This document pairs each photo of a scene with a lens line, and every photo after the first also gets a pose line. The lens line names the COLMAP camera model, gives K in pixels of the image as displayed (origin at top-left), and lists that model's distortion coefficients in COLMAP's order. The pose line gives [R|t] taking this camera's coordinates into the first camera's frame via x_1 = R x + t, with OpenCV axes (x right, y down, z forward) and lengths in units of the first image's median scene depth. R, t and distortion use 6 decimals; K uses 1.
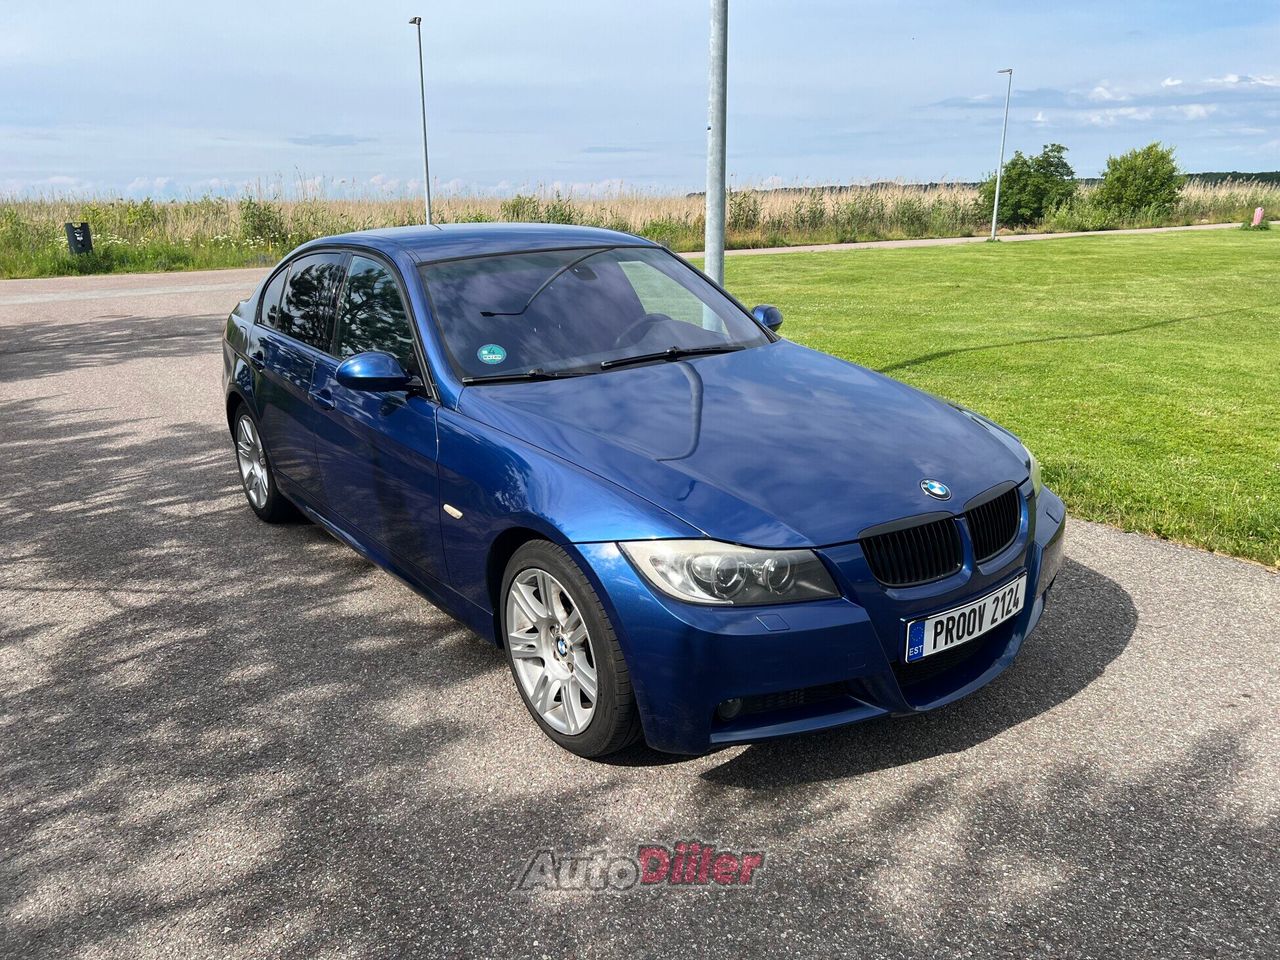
lens RADIAL K [[962.2, 0, 640.4], [0, 962.2, 484.9], [0, 0, 1]] dist [0.069550, -0.076054]
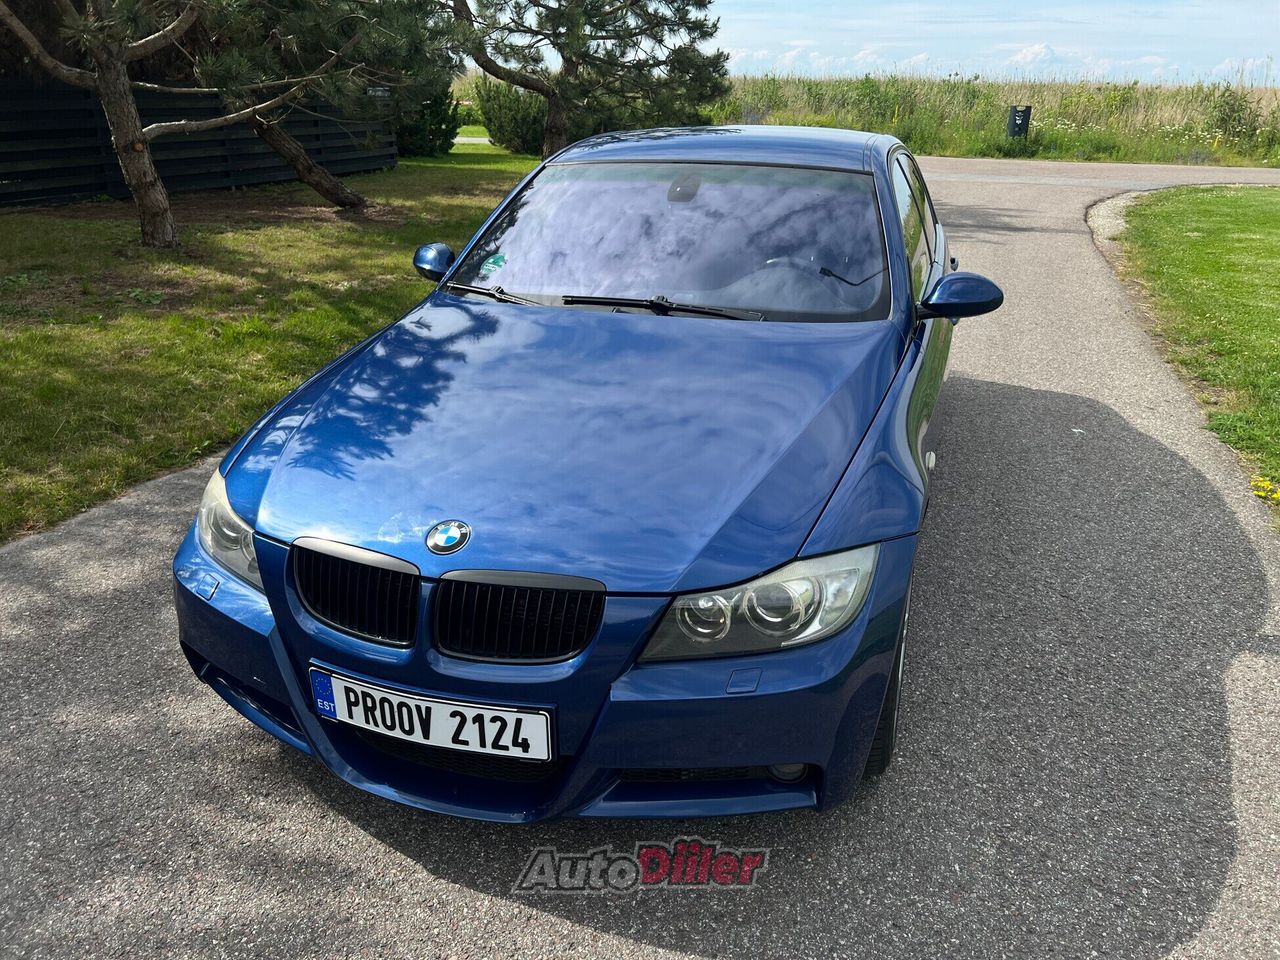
lens RADIAL K [[962.2, 0, 640.4], [0, 962.2, 484.9], [0, 0, 1]] dist [0.069550, -0.076054]
pose [[0.572639, 0.336743, -0.747455, 0.891972], [-0.254868, 0.939690, 0.228090, -0.228452], [0.779183, 0.059889, 0.623928, 0.636482]]
